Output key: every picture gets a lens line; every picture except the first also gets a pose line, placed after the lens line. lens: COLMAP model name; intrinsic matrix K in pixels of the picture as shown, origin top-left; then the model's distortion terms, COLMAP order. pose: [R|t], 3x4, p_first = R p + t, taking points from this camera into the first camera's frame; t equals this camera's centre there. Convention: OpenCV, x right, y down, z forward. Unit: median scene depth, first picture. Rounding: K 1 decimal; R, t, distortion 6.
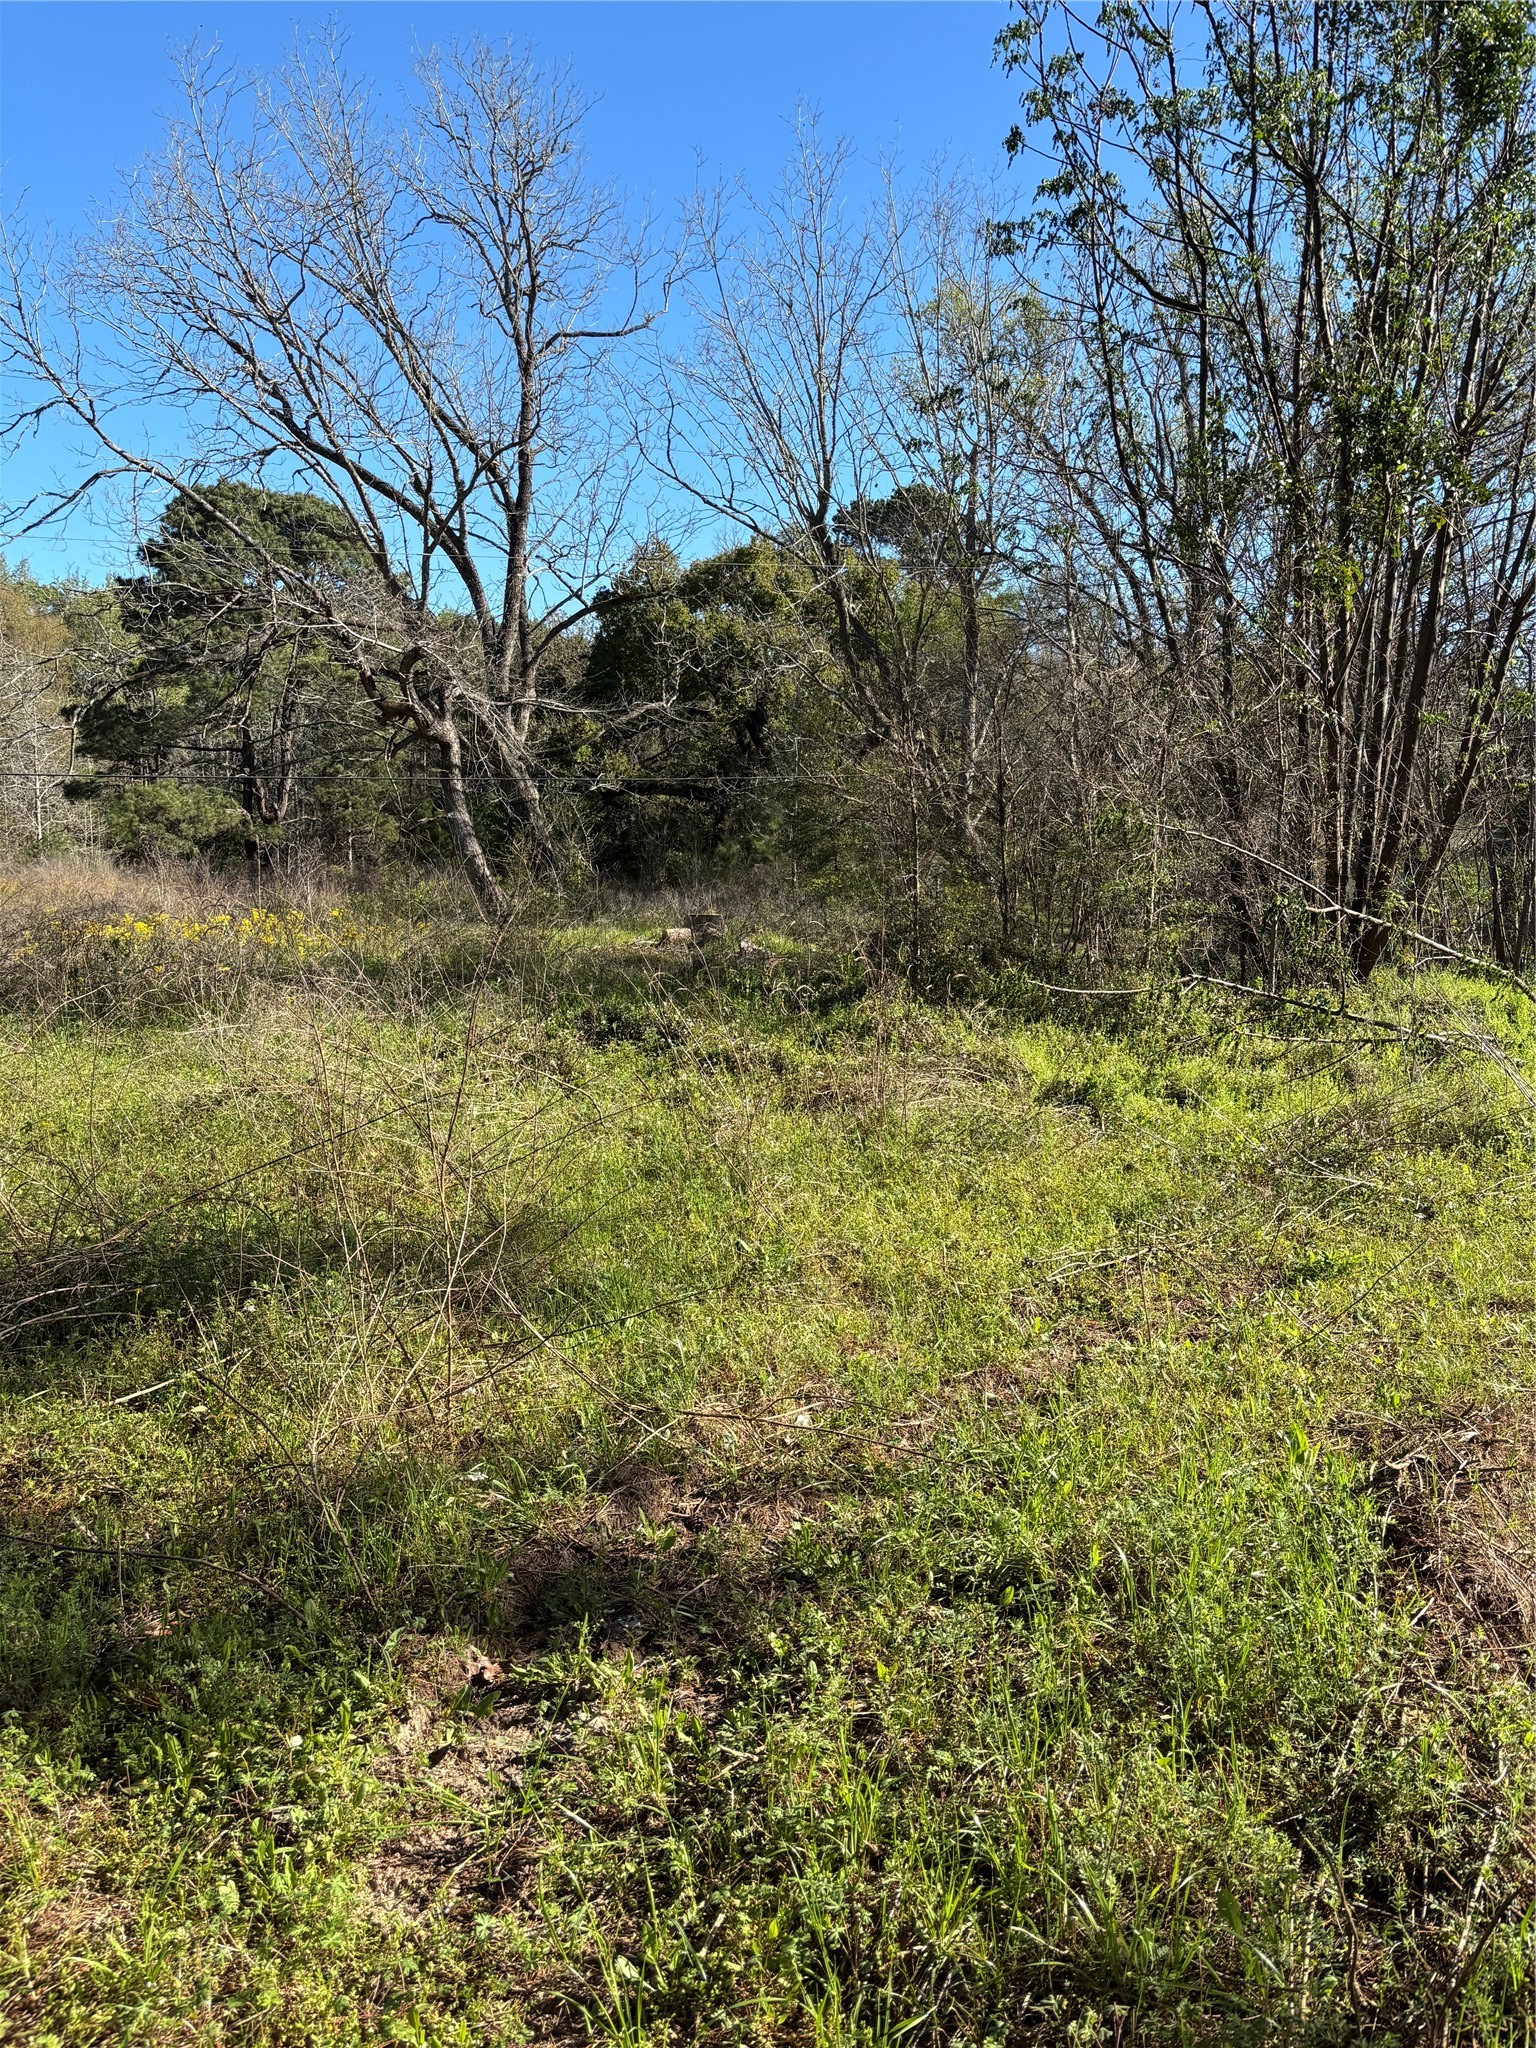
lens RADIAL K [[1537.8, 0, 770.1], [0, 1537.8, 1045.2], [0, 0, 1]] dist [0.059446, -0.073516]
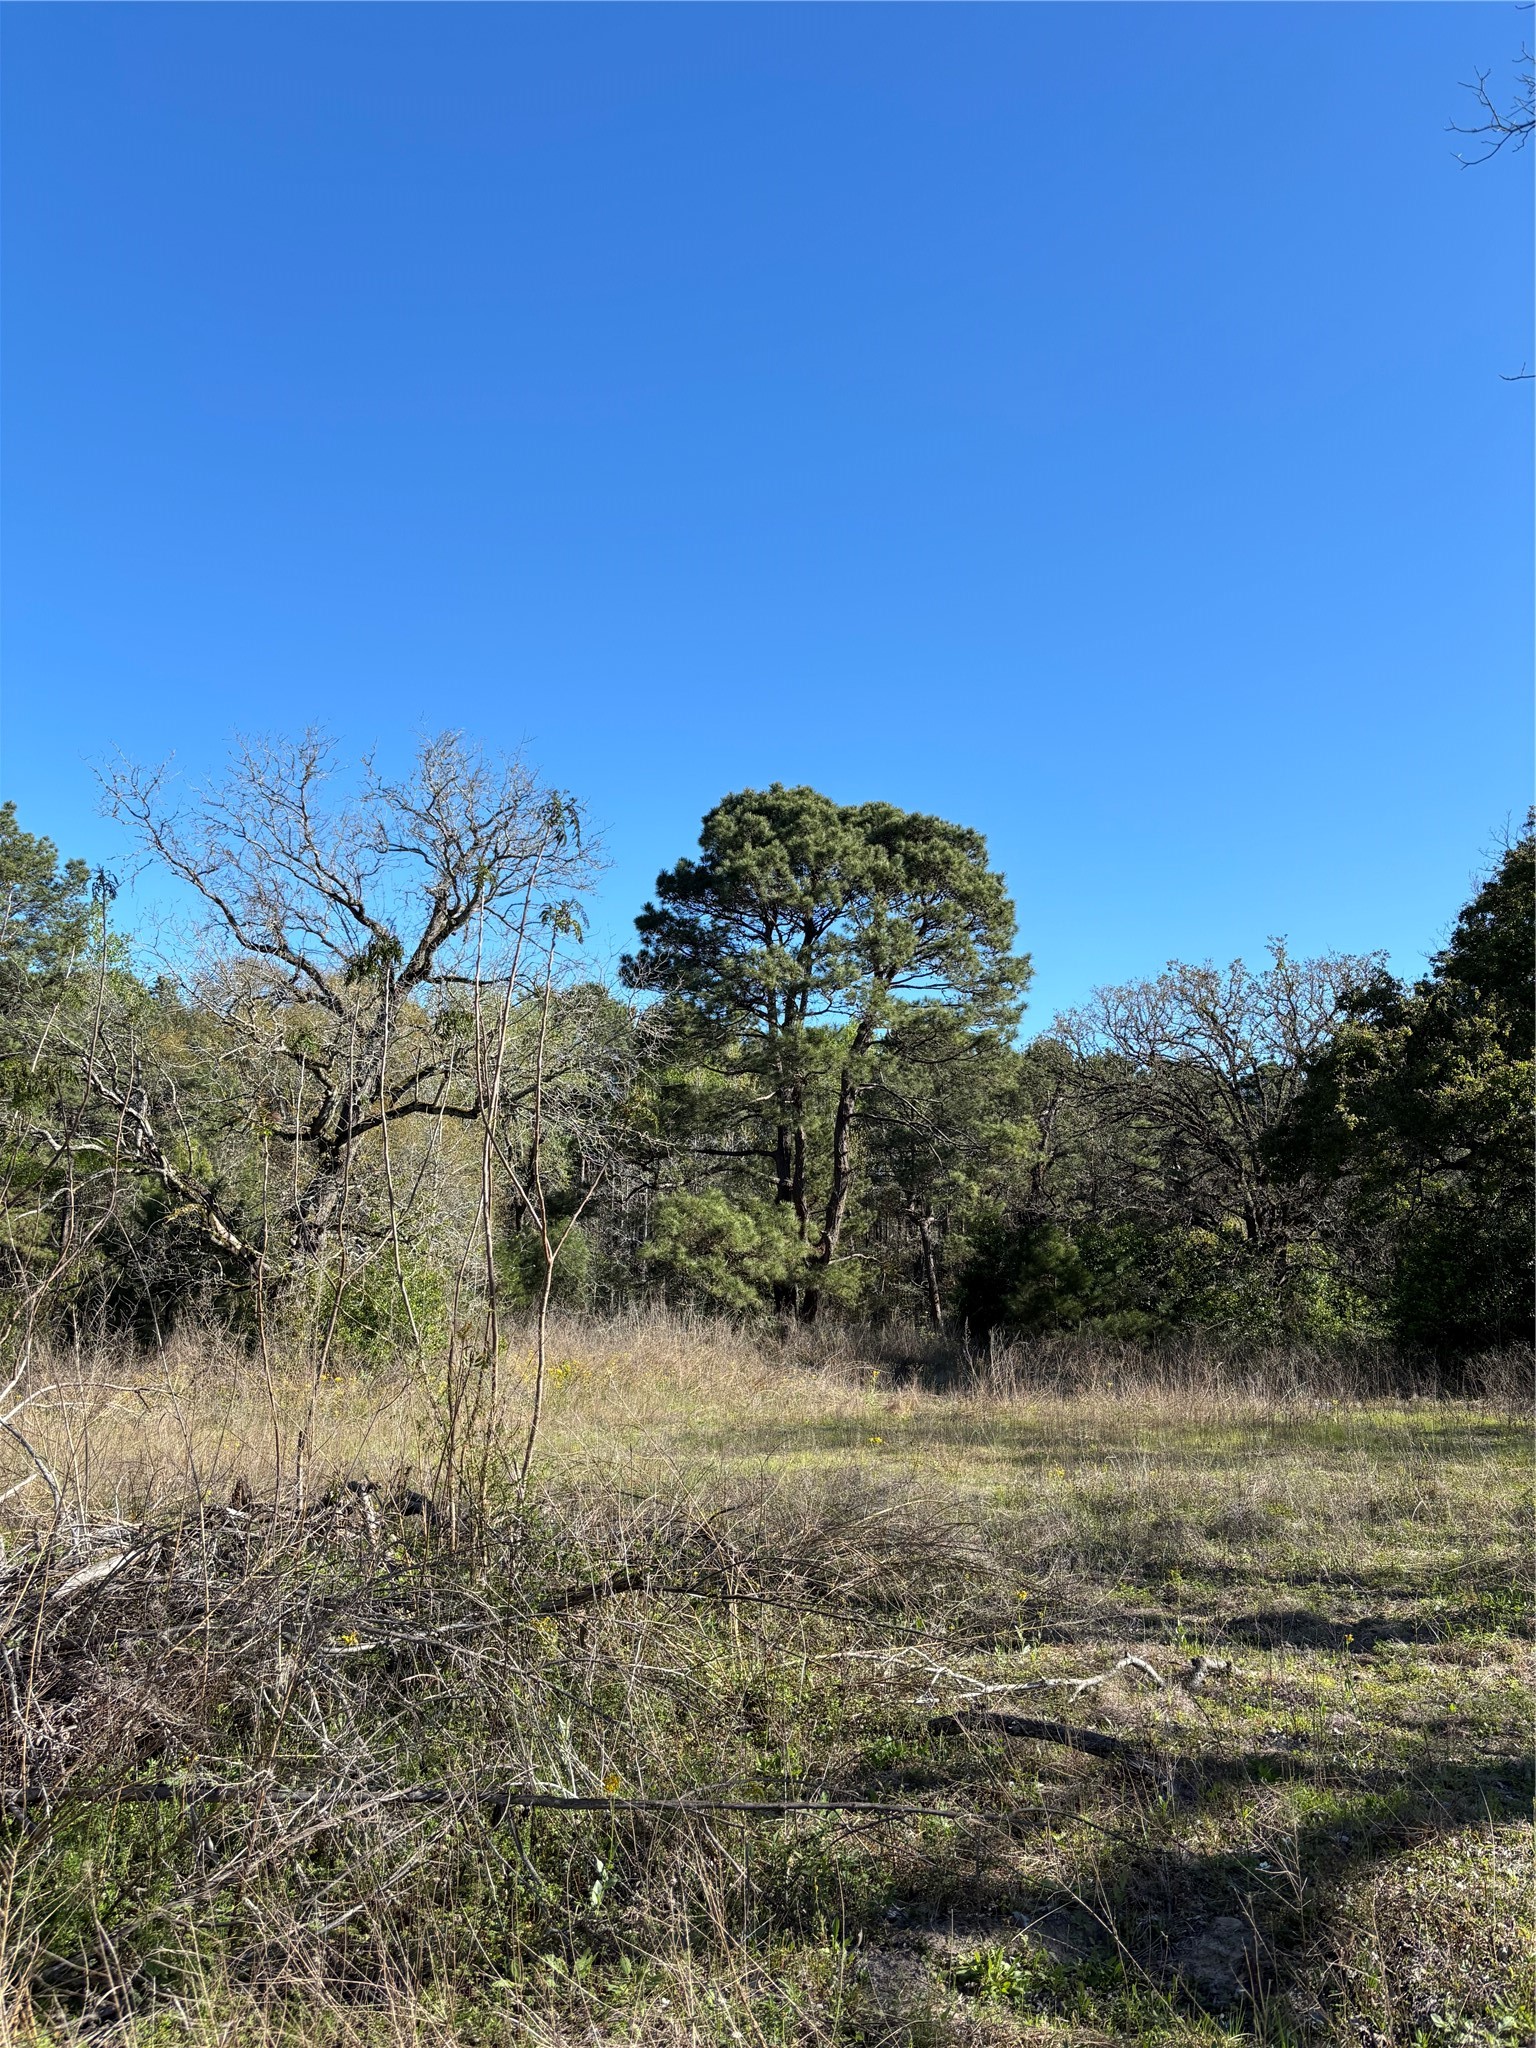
lens RADIAL K [[1537.8, 0, 753.9], [0, 1537.8, 1003.1], [0, 0, 1]] dist [0.059446, -0.073516]
pose [[0.991754, -0.015325, -0.127237, -1.558311], [-0.026220, 0.947560, -0.318500, -0.228685], [0.125446, 0.319209, 0.939345, 2.046012]]
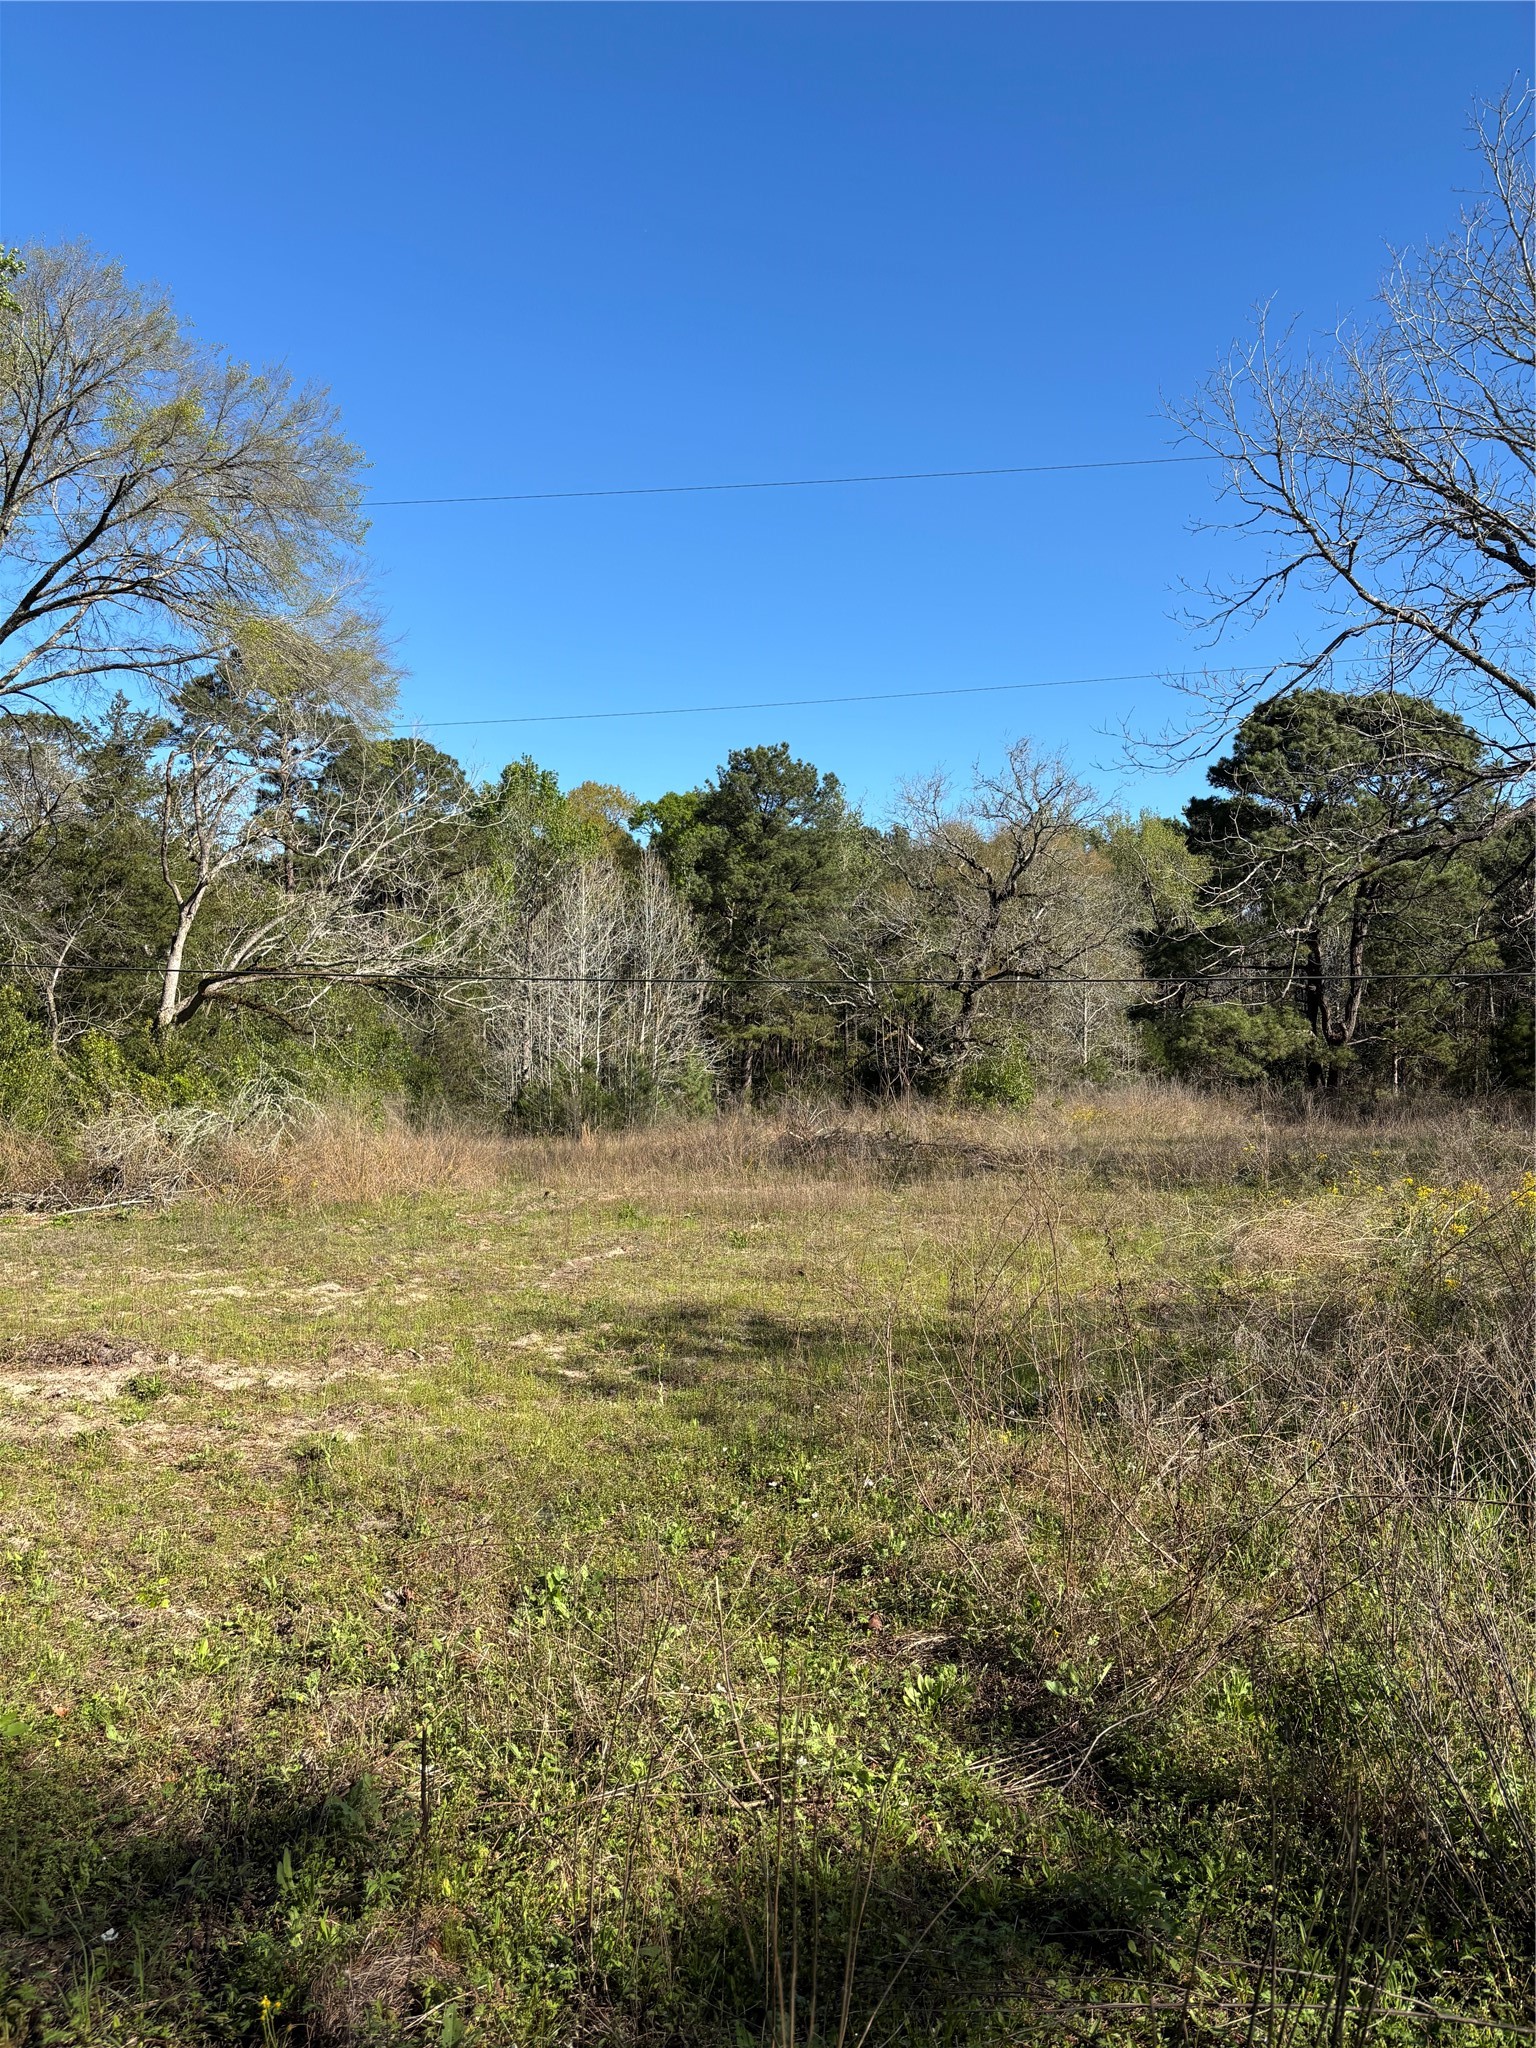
lens RADIAL K [[1537.8, 0, 755.7], [0, 1537.8, 1025.0], [0, 0, 1]] dist [0.059446, -0.073516]
pose [[0.819585, -0.021275, -0.572563, -0.470238], [-0.067665, 0.988723, -0.133597, -0.053108], [0.568948, 0.148237, 0.808903, 0.369525]]
